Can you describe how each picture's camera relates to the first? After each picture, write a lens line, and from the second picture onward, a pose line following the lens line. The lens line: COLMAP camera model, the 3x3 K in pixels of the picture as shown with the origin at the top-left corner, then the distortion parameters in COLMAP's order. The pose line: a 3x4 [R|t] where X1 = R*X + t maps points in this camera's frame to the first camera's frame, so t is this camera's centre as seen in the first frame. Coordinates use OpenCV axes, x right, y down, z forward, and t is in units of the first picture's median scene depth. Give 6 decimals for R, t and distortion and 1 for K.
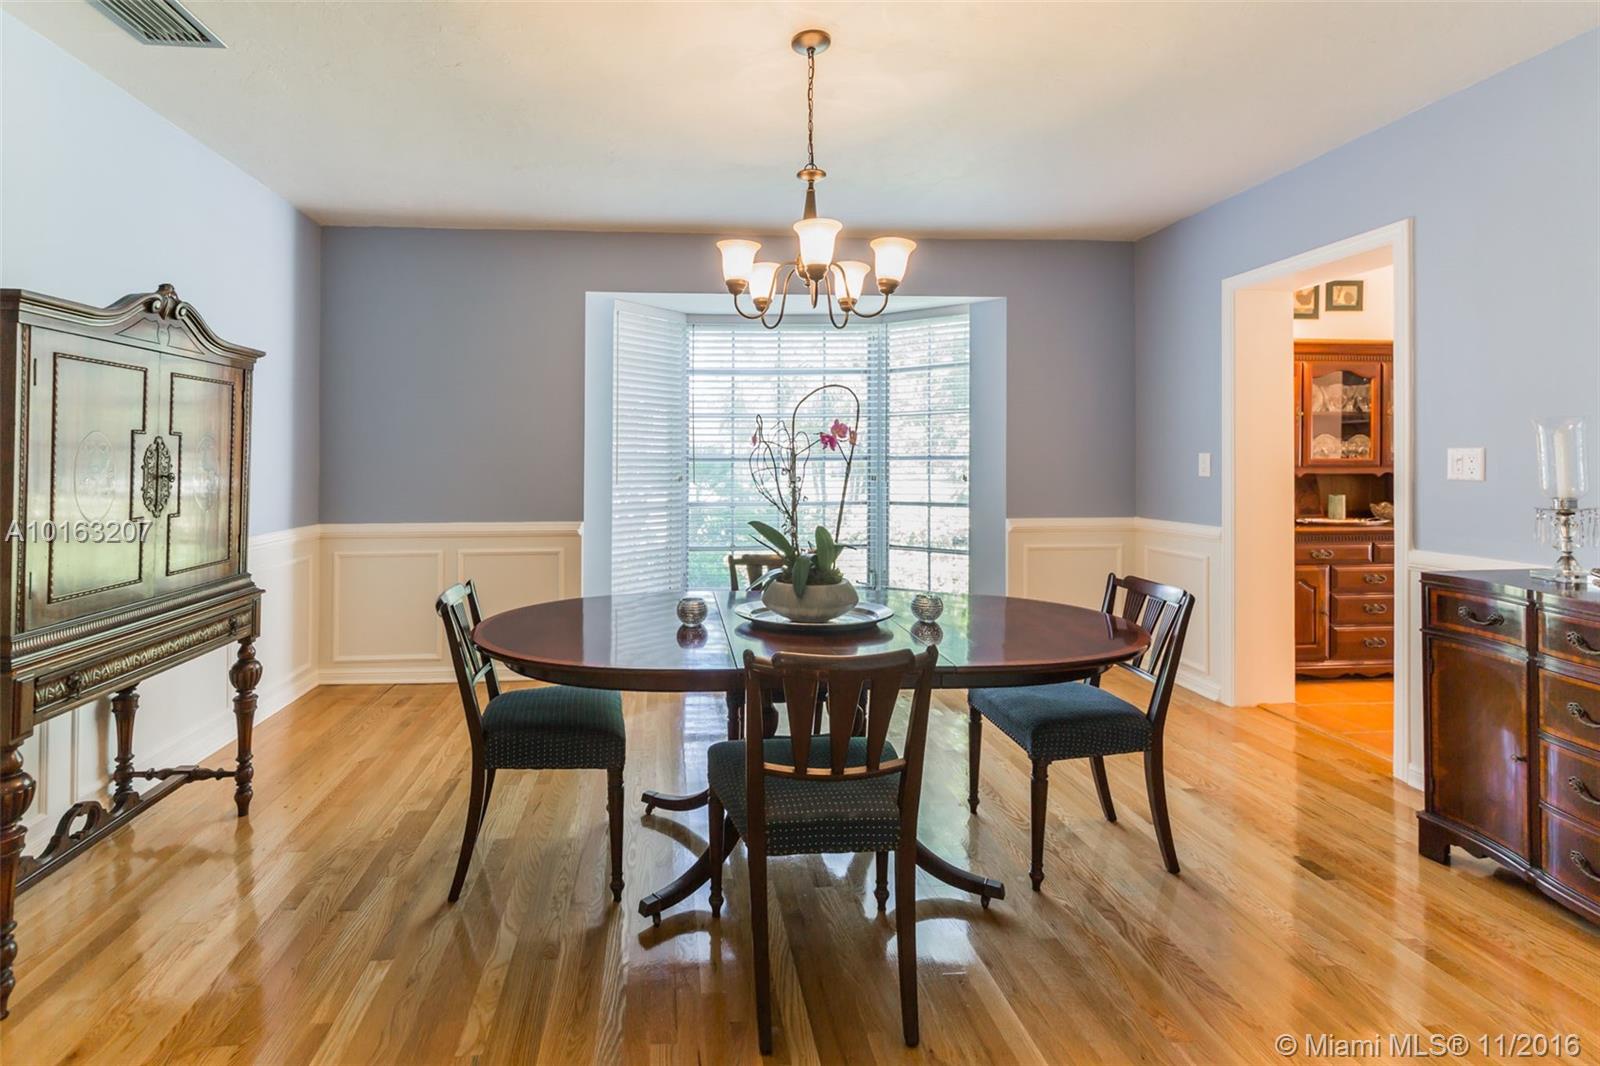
lens RADIAL K [[710.4, 0, 799.2], [0, 710.4, 452.6], [0, 0, 1]] dist [0.000058, -0.000005]
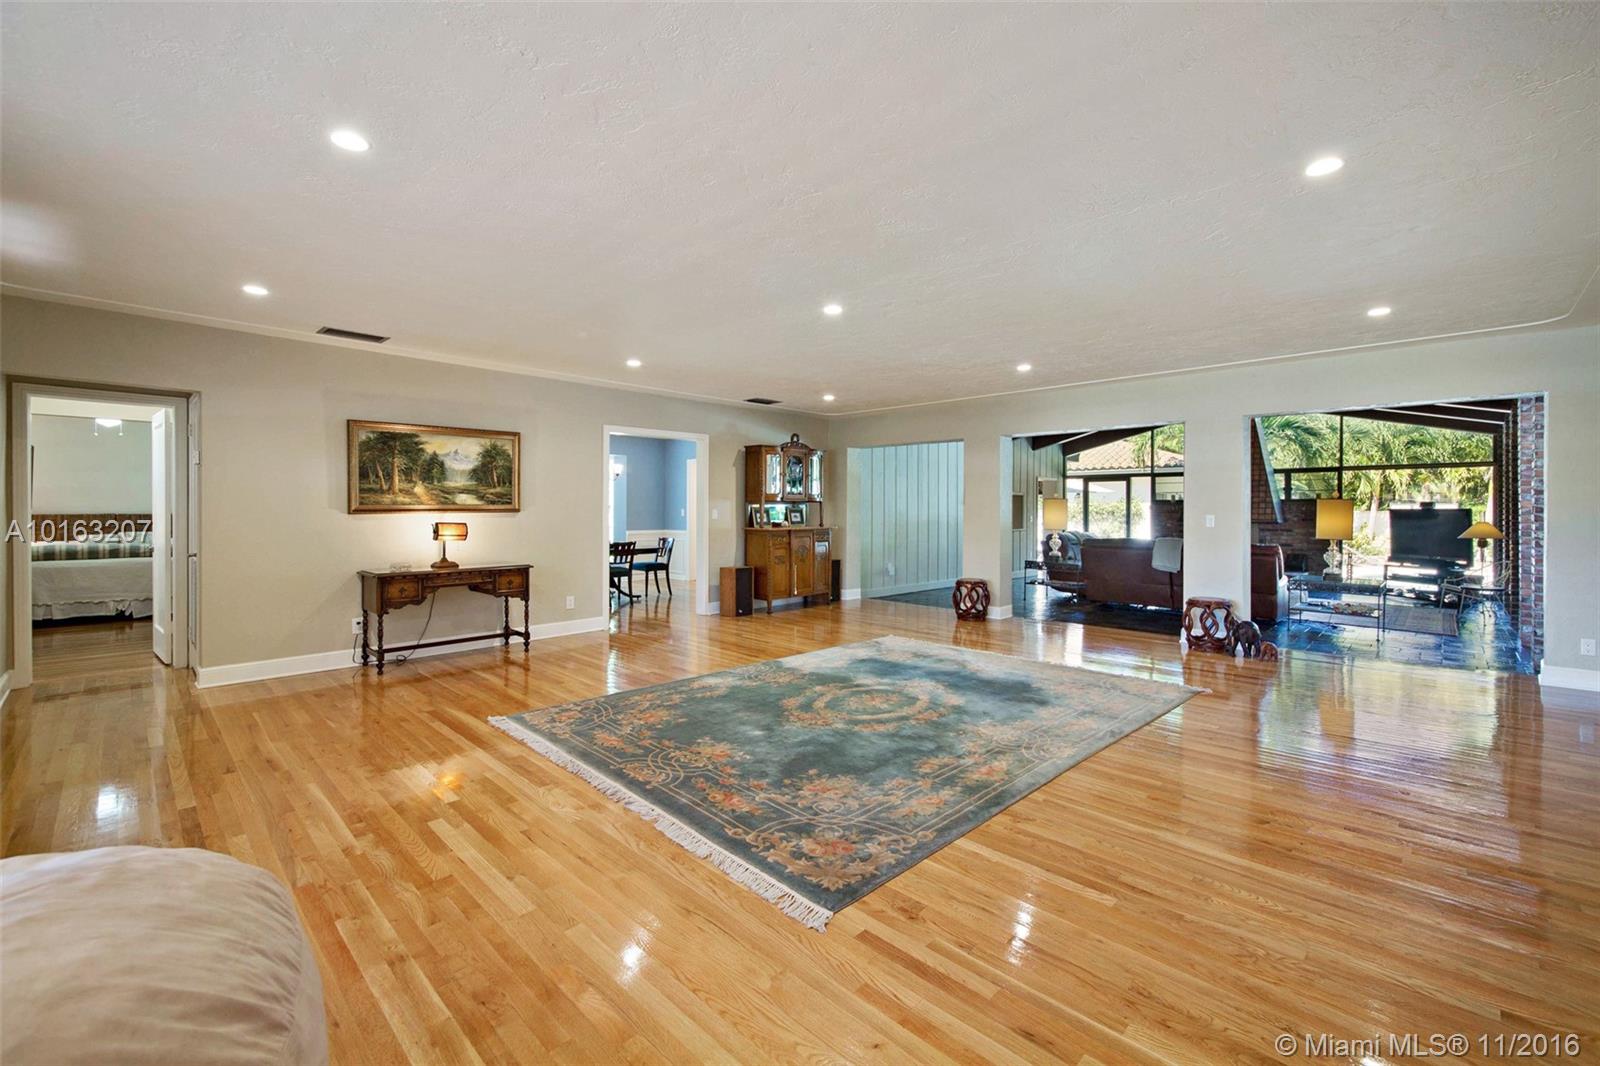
lens RADIAL K [[690.8, 0, 799.1], [0, 690.8, 513.2], [0, 0, 1]] dist [0.000036, -0.000003]
pose [[0.828033, -0.003731, 0.560667, -1.405866], [-0.004243, 0.999908, 0.012920, -0.051841], [-0.560663, -0.013077, 0.827941, -3.423865]]
